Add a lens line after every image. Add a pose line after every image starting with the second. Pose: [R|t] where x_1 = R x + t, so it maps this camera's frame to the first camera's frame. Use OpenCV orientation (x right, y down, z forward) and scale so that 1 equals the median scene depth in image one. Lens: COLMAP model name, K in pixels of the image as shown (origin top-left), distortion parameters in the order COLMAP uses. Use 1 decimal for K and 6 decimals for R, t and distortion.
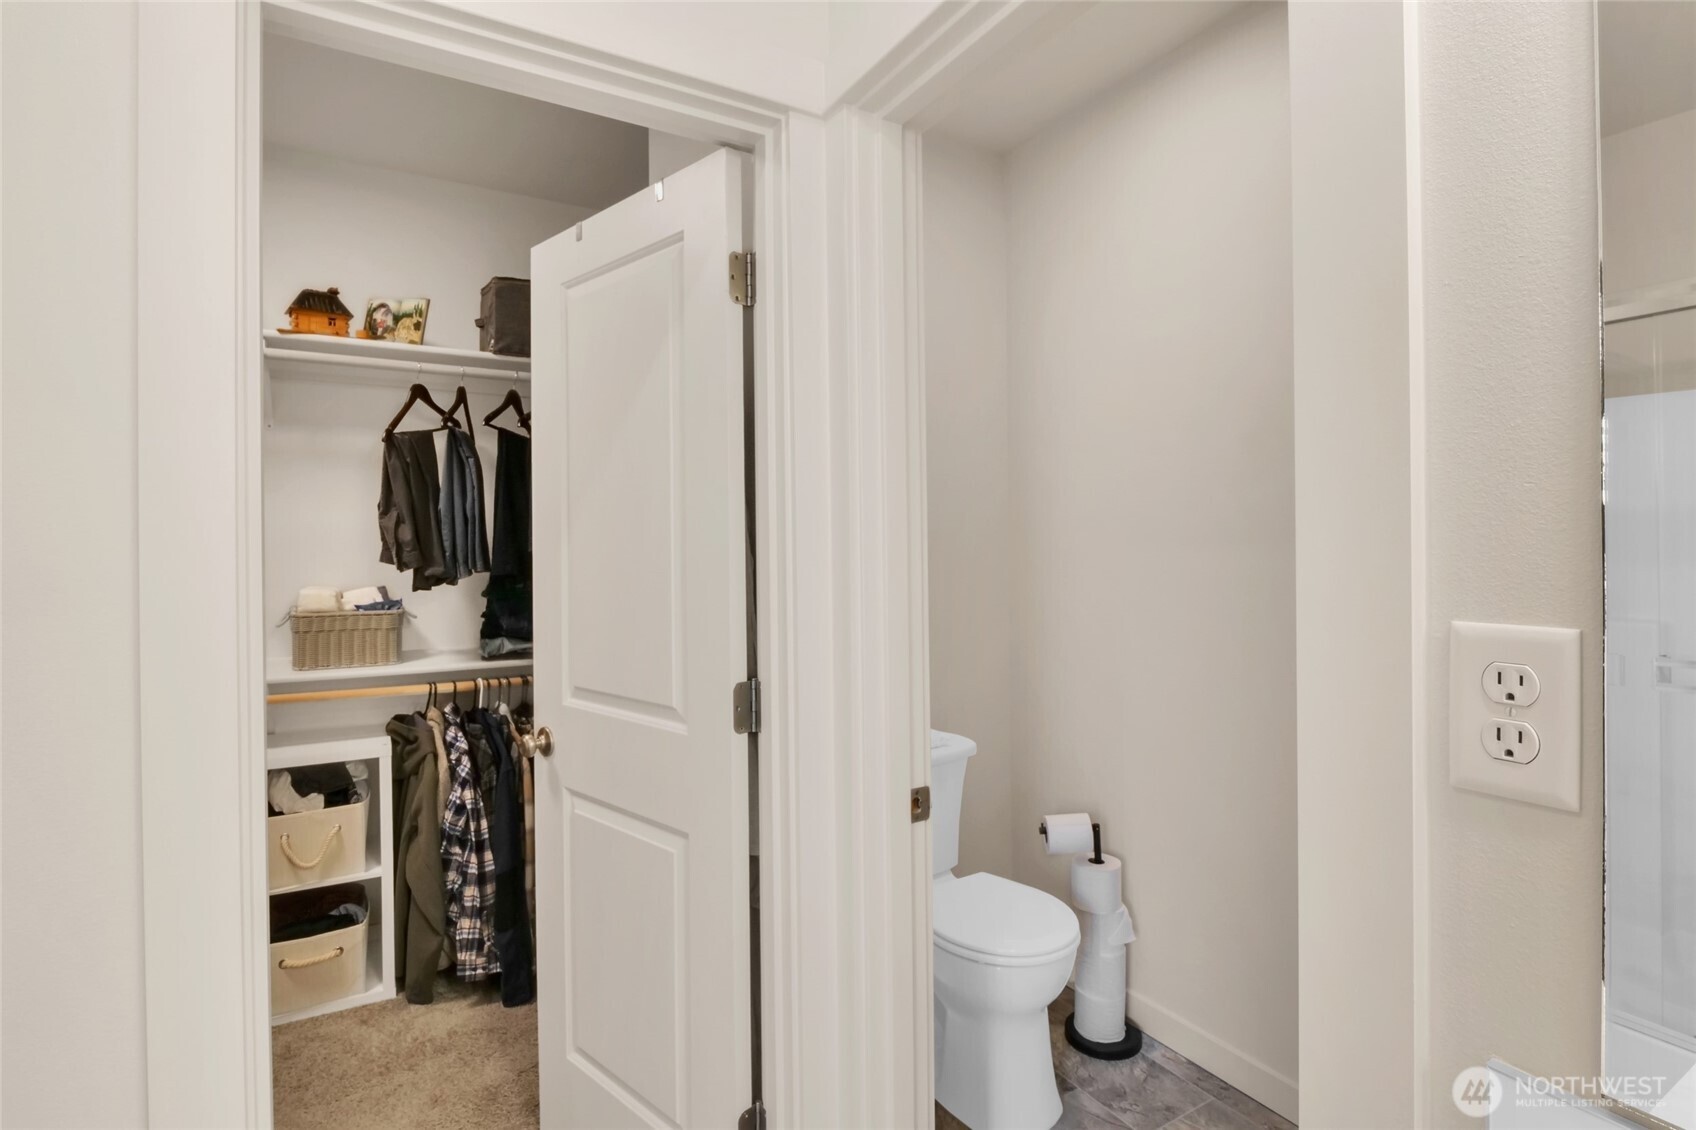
lens RADIAL K [[825.8, 0, 843.2], [0, 825.8, 553.2], [0, 0, 1]] dist [-0.009518, -0.000153]
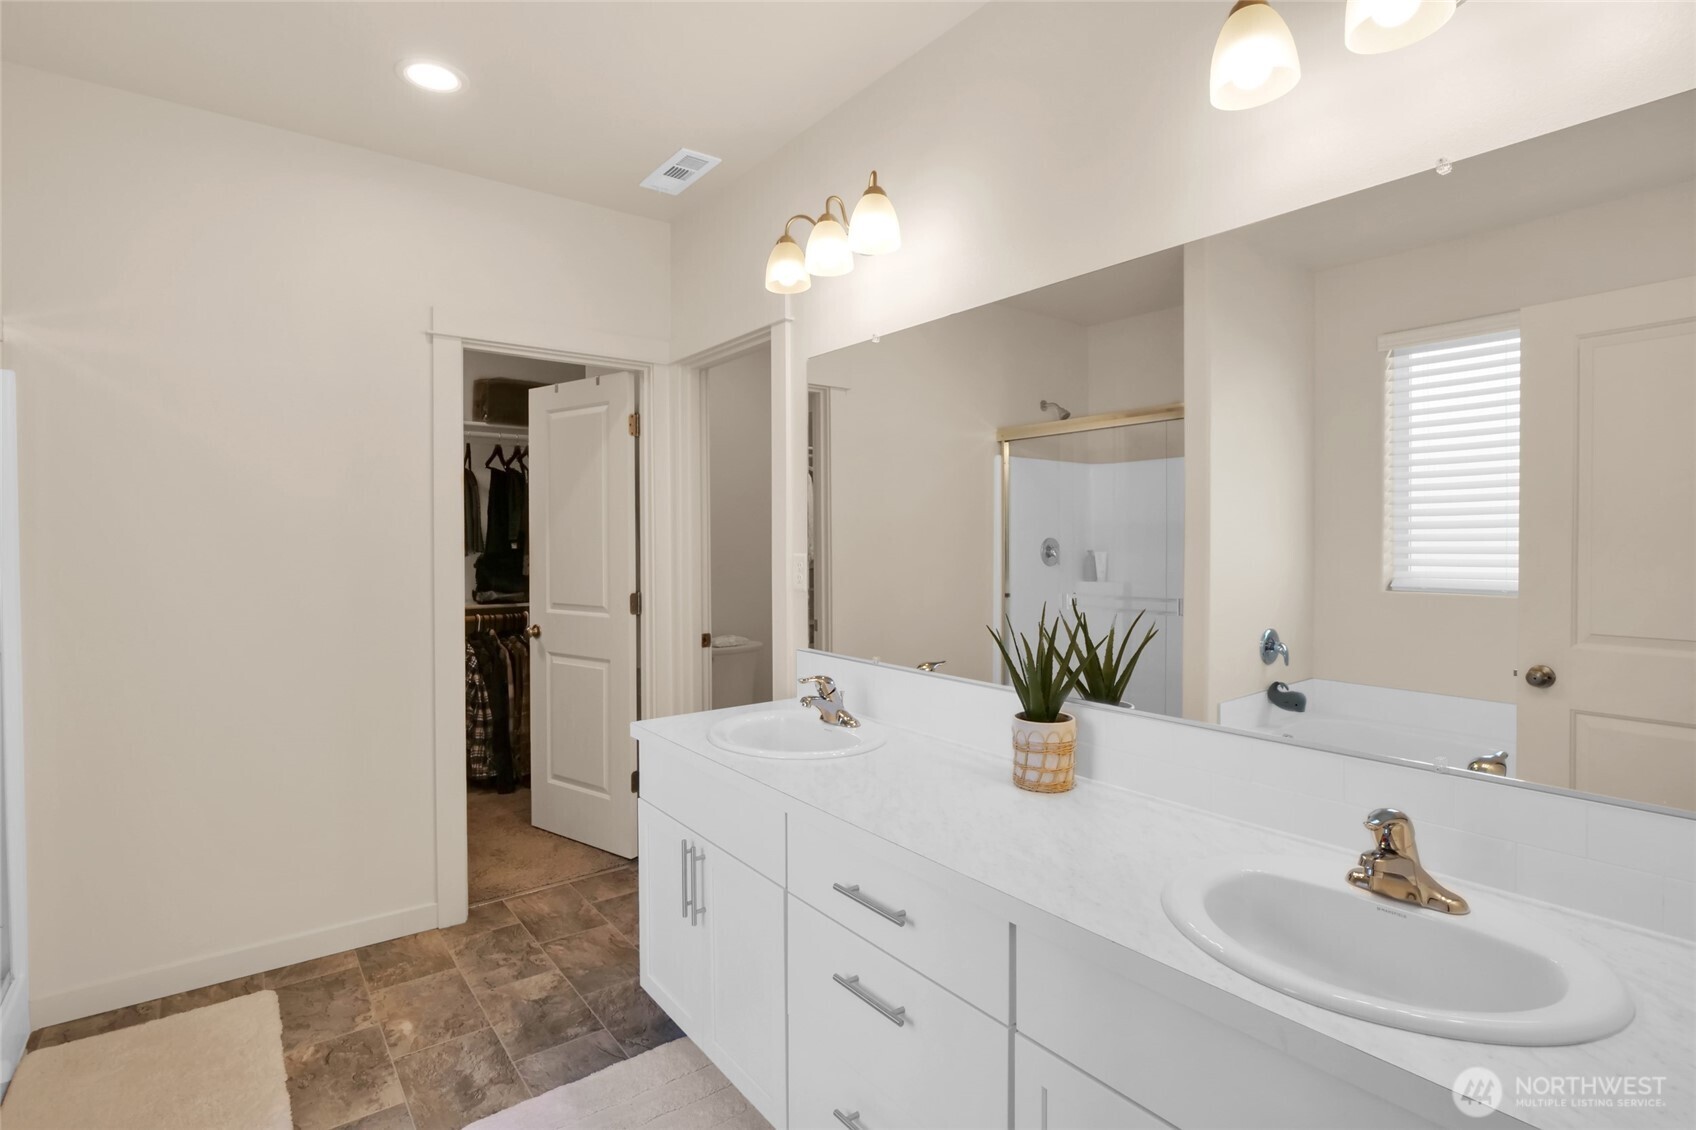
lens RADIAL K [[825.8, 0, 839.7], [0, 825.8, 550.7], [0, 0, 1]] dist [-0.009518, -0.000153]
pose [[0.993494, 0.005168, 0.113766, 0.117800], [-0.005419, 0.999984, 0.001893, 0.014651], [-0.113754, -0.002497, 0.993506, -0.859294]]
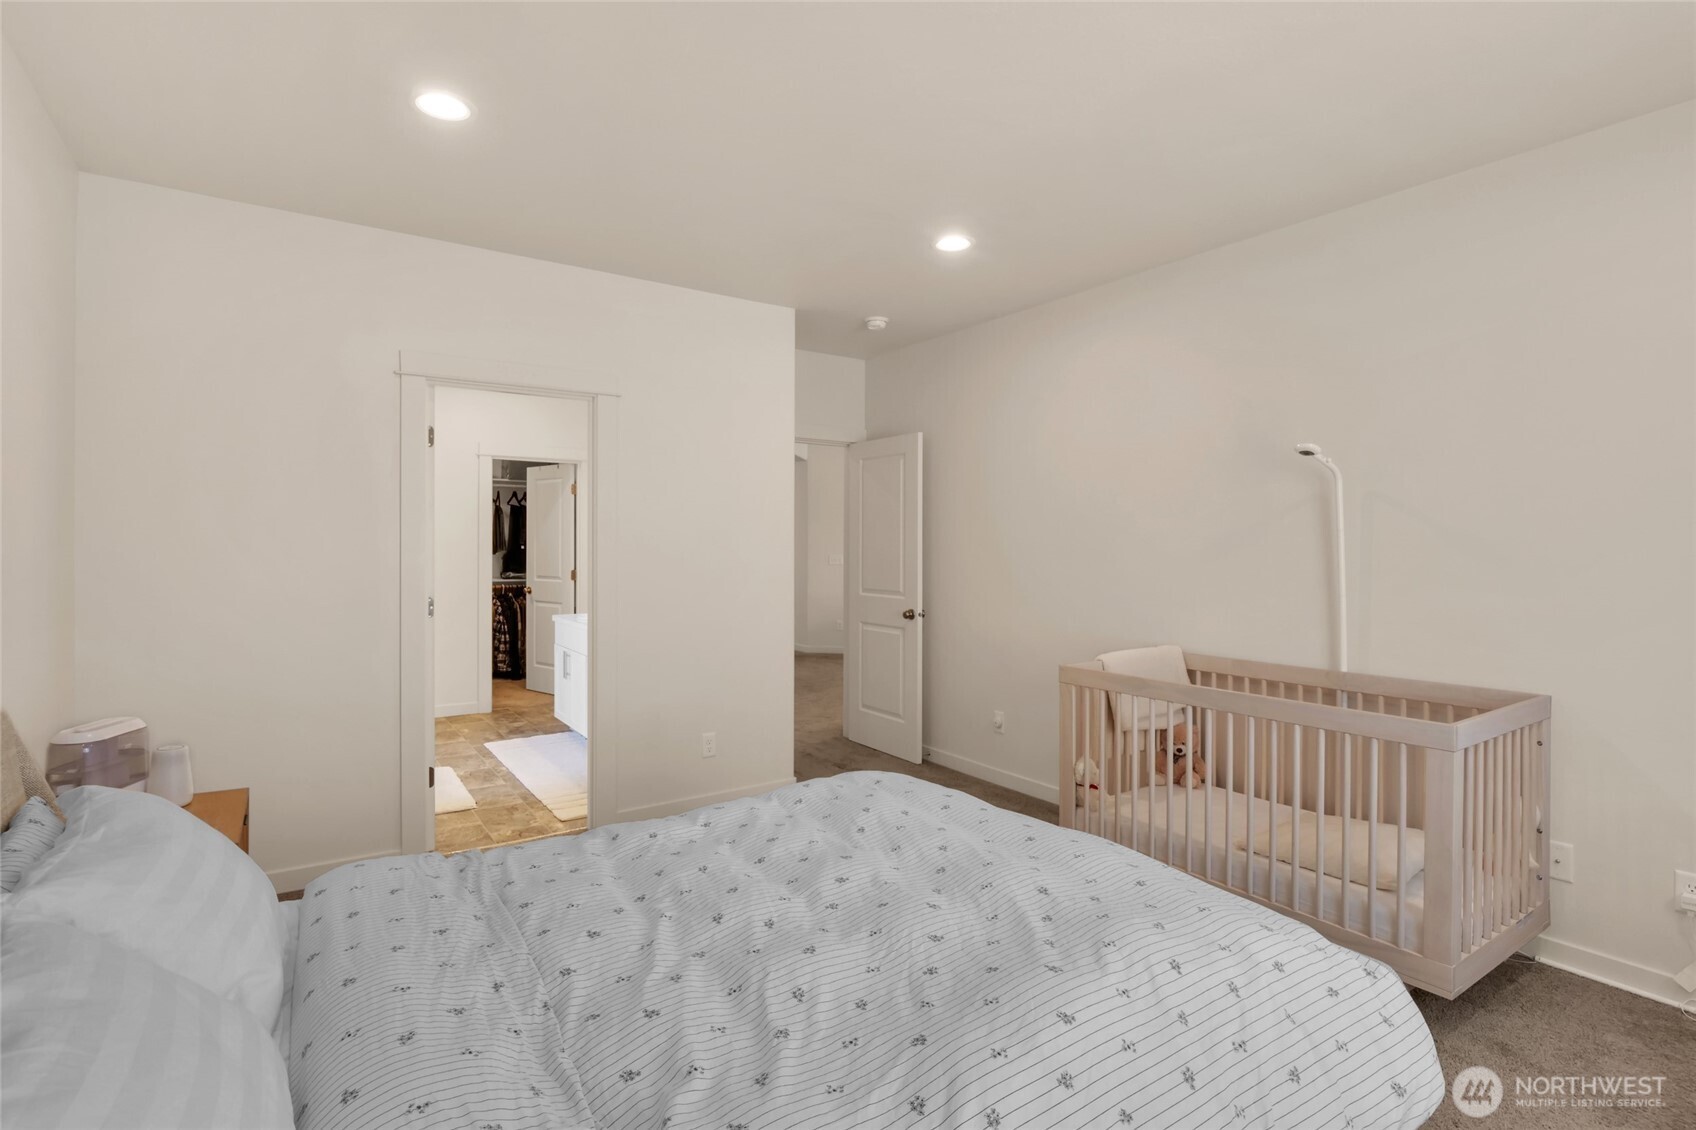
lens RADIAL K [[825.8, 0, 858.7], [0, 825.8, 552.6], [0, 0, 1]] dist [-0.009518, -0.000153]
pose [[0.996316, 0.015277, 0.084390, 0.692905], [-0.015208, 0.999883, -0.001464, 0.018038], [-0.084402, 0.000175, 0.996432, -2.426643]]
